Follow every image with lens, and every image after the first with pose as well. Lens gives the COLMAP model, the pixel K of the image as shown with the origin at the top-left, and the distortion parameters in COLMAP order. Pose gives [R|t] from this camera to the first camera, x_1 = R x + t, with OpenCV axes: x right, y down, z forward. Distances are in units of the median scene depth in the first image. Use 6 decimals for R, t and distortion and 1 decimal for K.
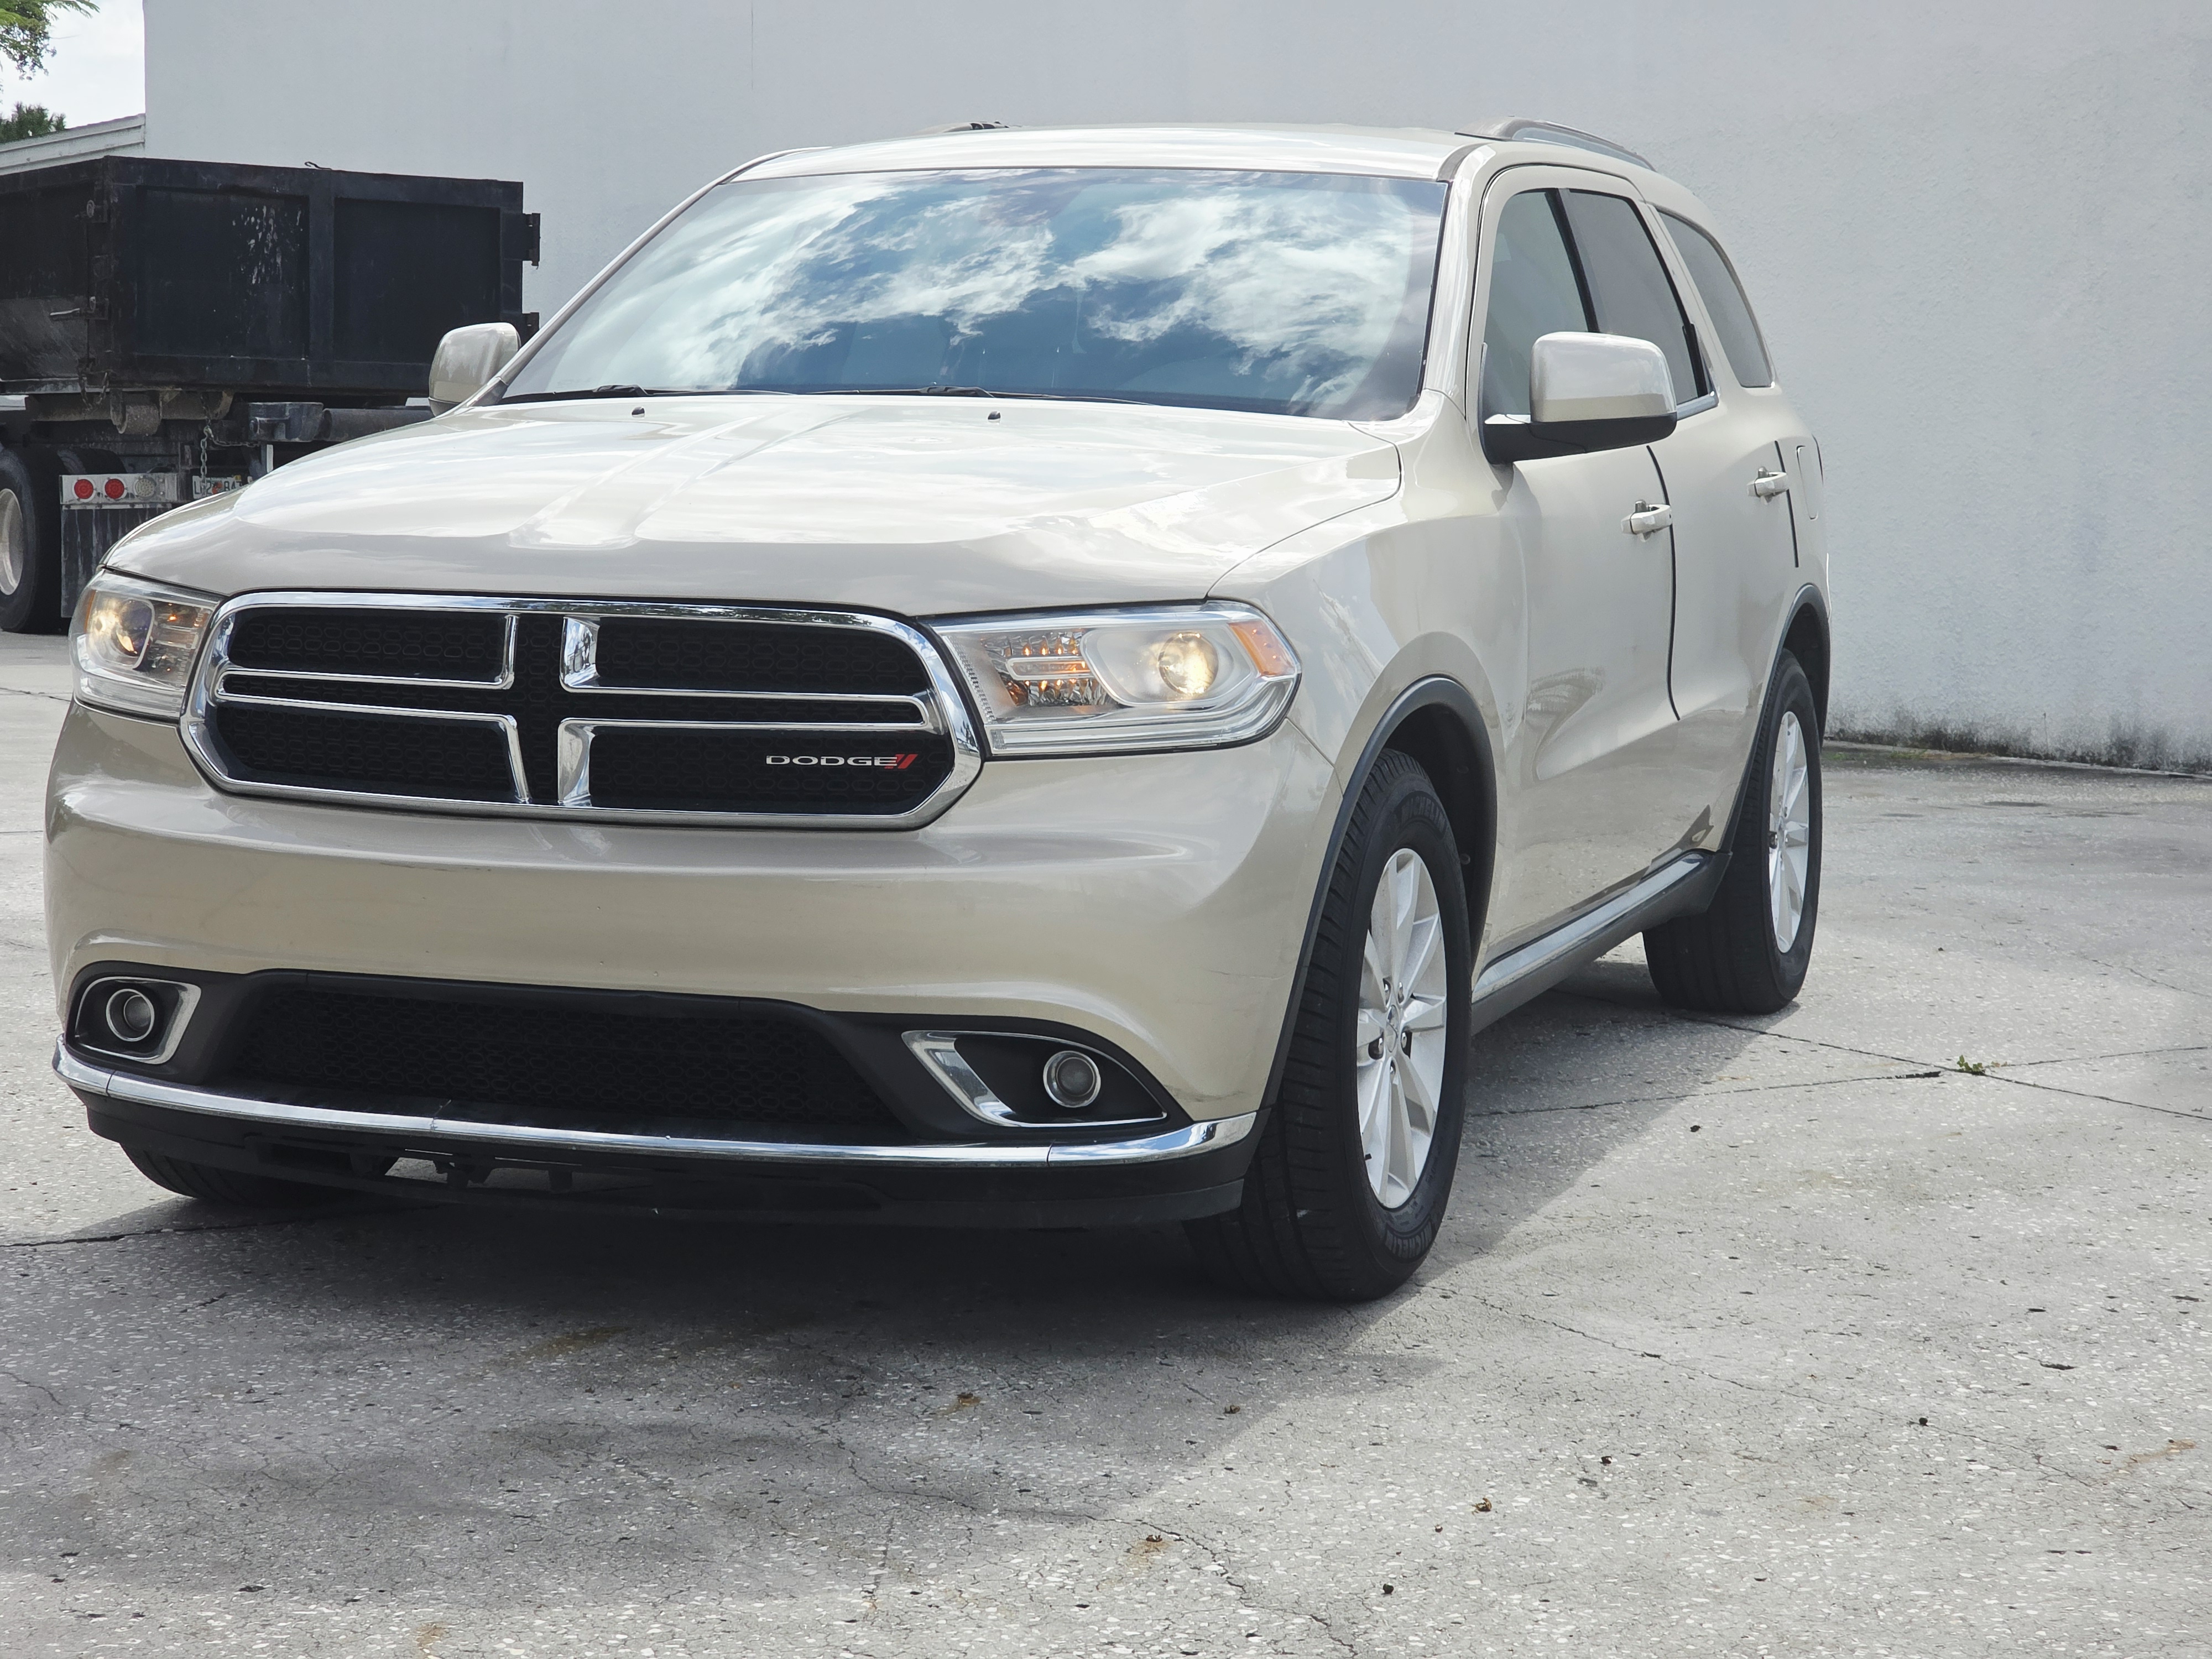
lens RADIAL K [[4238.6, 0, 1089.6], [0, 4238.6, 826.8], [0, 0, 1]] dist [0.004316, 0.000000]
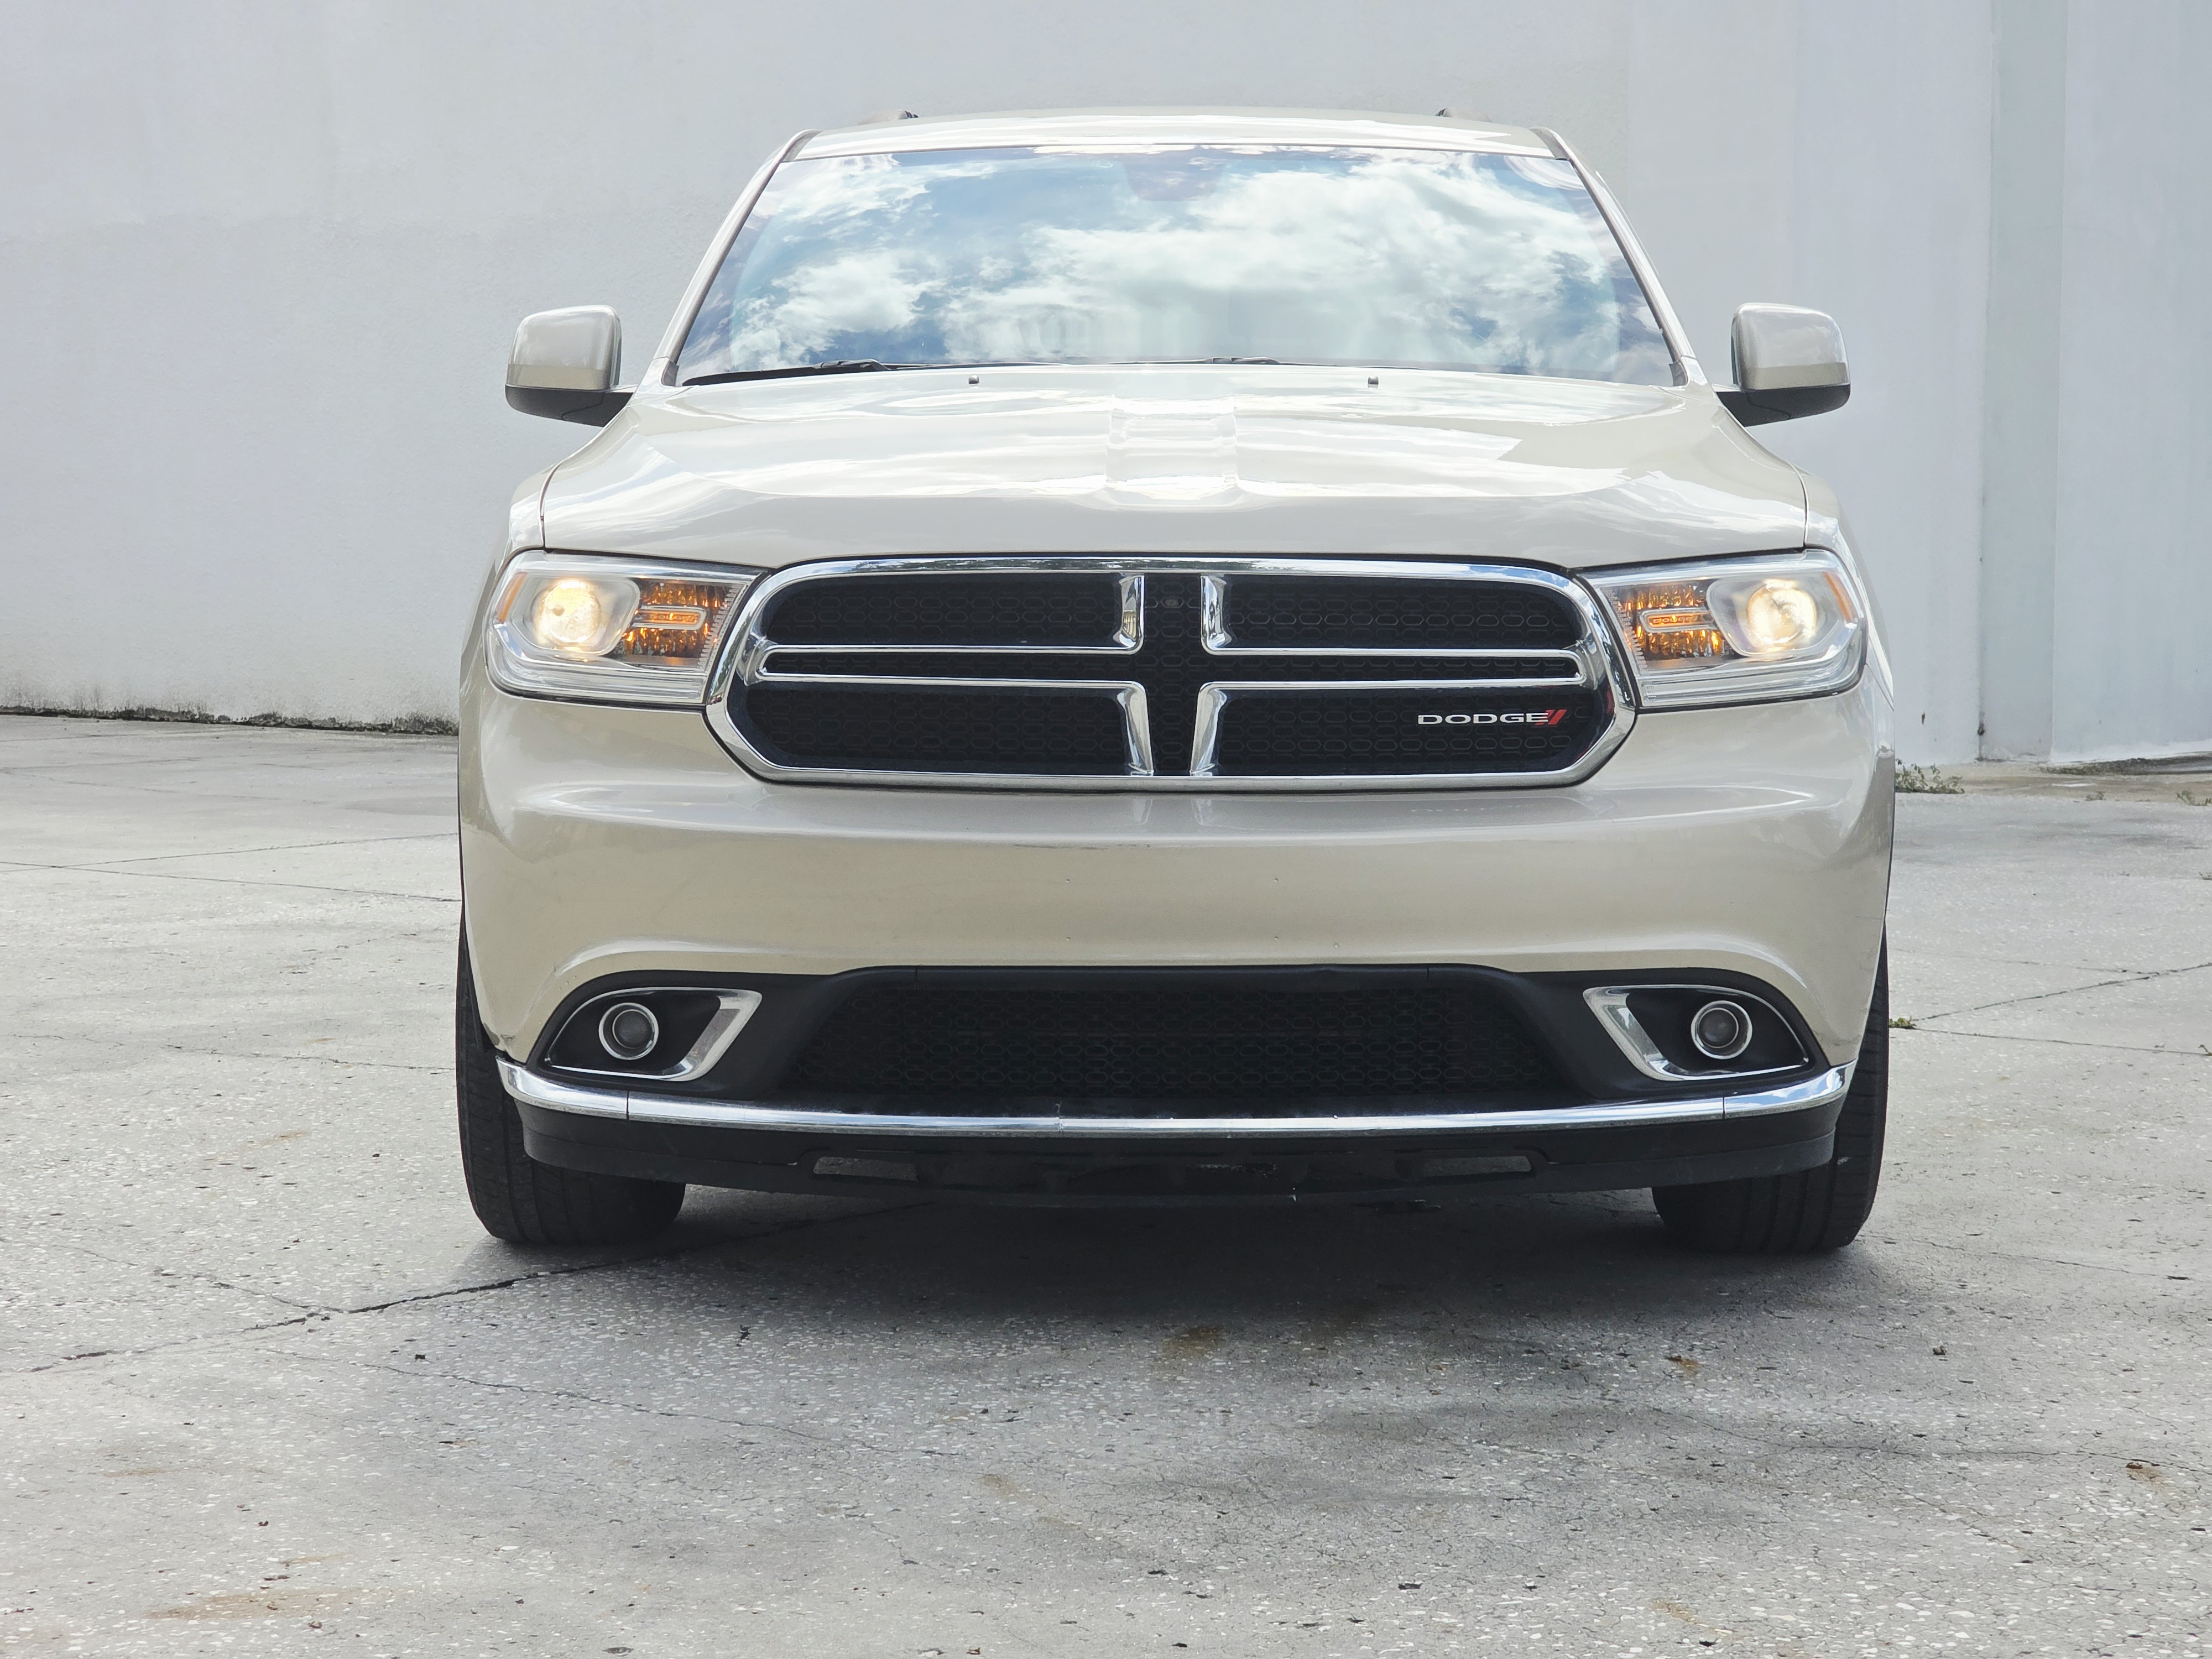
lens RADIAL K [[4238.6, 0, 1106.0], [0, 4238.6, 831.9], [0, 0, 1]] dist [0.004316, 0.000000]
pose [[0.939502, -0.038719, 0.340349, -0.451231], [0.044900, 0.998938, -0.010299, 0.015821], [-0.339589, 0.024957, 0.940243, 0.106784]]
